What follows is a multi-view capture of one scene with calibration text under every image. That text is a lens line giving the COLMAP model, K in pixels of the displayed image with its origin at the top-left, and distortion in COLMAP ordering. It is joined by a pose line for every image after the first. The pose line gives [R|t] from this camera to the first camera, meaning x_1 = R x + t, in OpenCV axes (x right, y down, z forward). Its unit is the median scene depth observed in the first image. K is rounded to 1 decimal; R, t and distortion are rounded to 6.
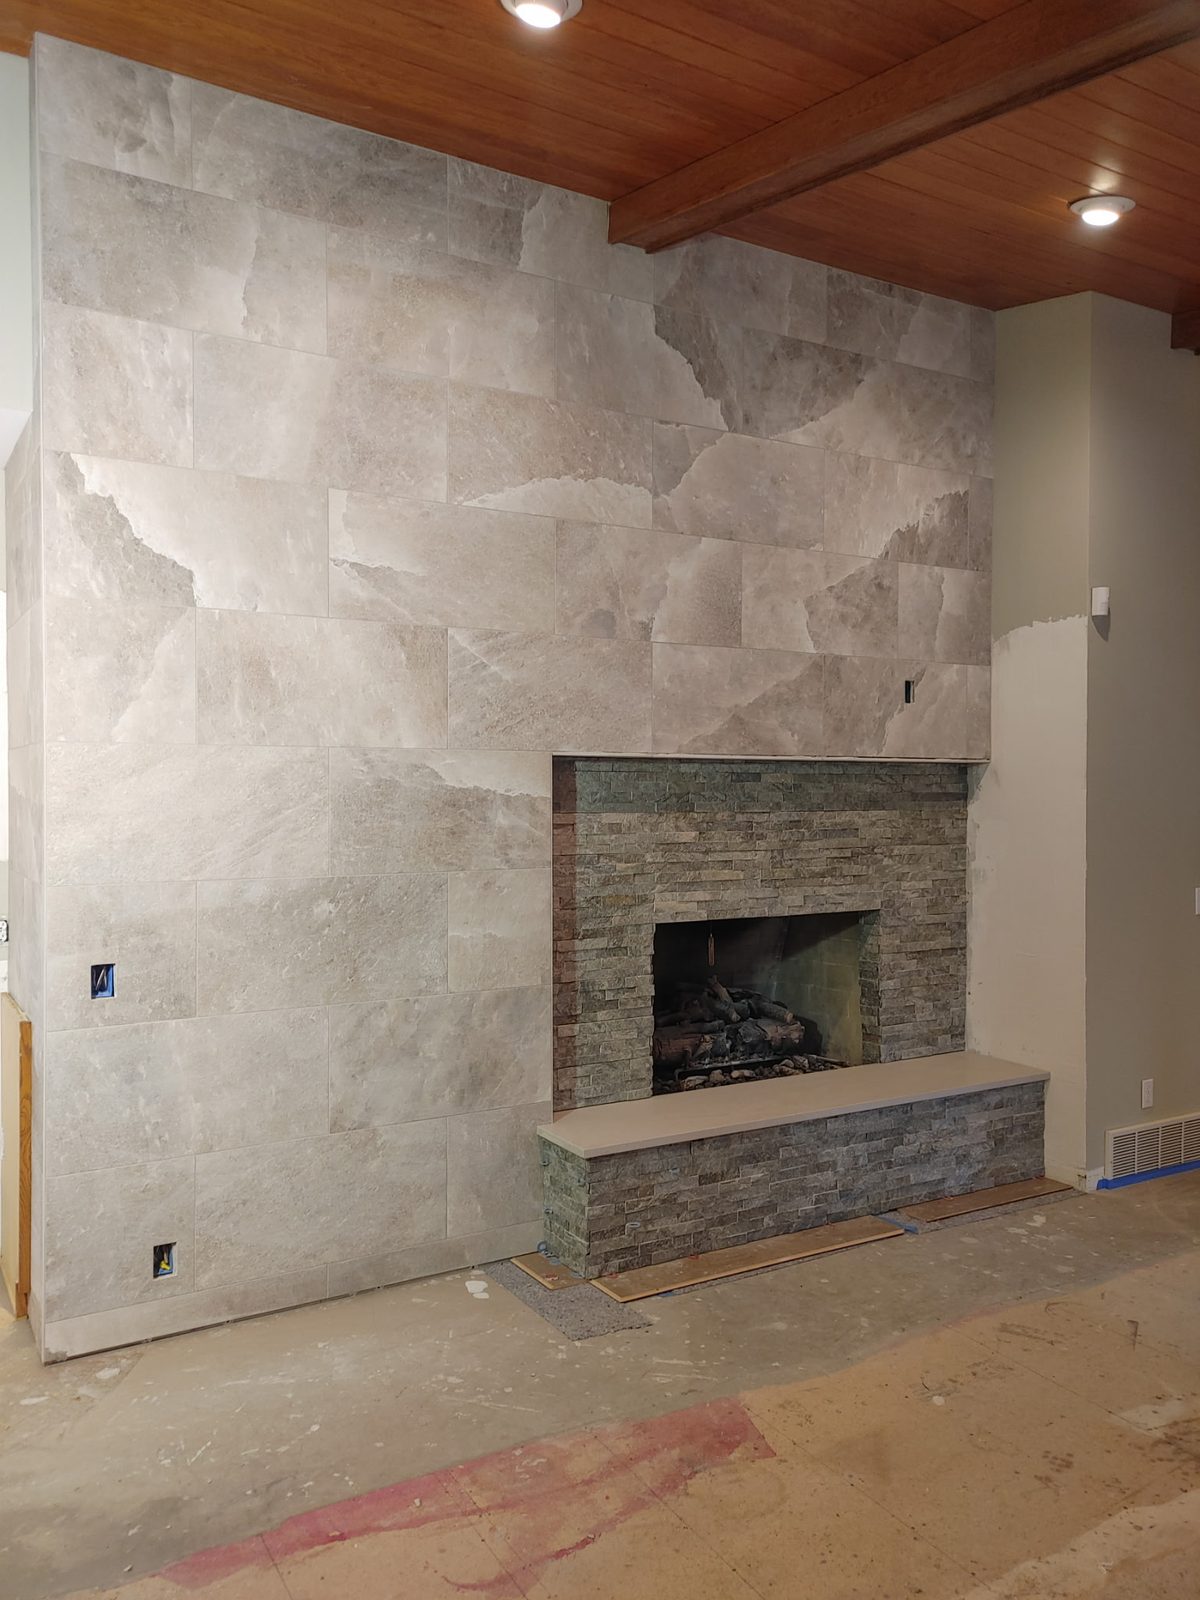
lens RADIAL K [[1062.2, 0, 600.0], [0, 1062.2, 800.0], [0, 0, 1]] dist [0.026283, -0.000552]
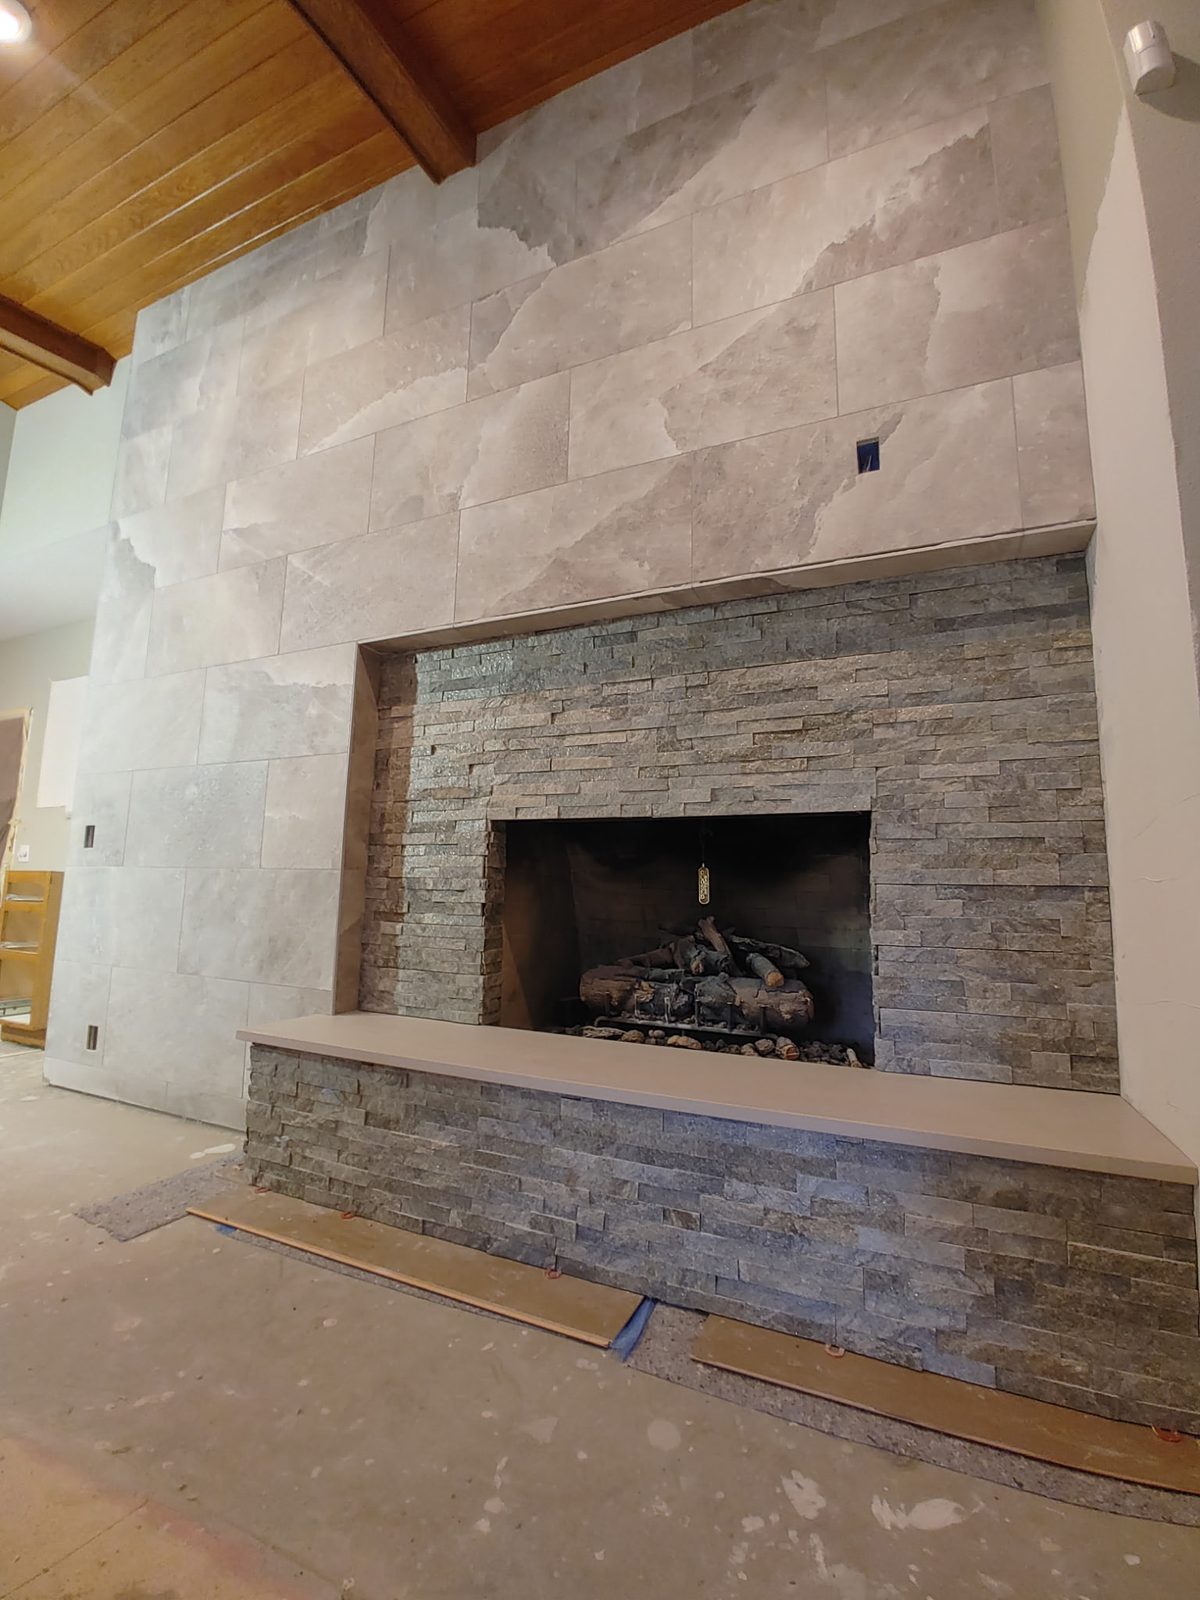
lens RADIAL K [[666.7, 0, 600.0], [0, 666.7, 800.0], [0, 0, 1]] dist [-0.034798, 0.007583]
pose [[0.621449, -0.093400, -0.777867, 0.527617], [-0.013615, 0.991431, -0.129920, 0.168709], [0.783336, 0.091329, 0.614852, 0.731258]]
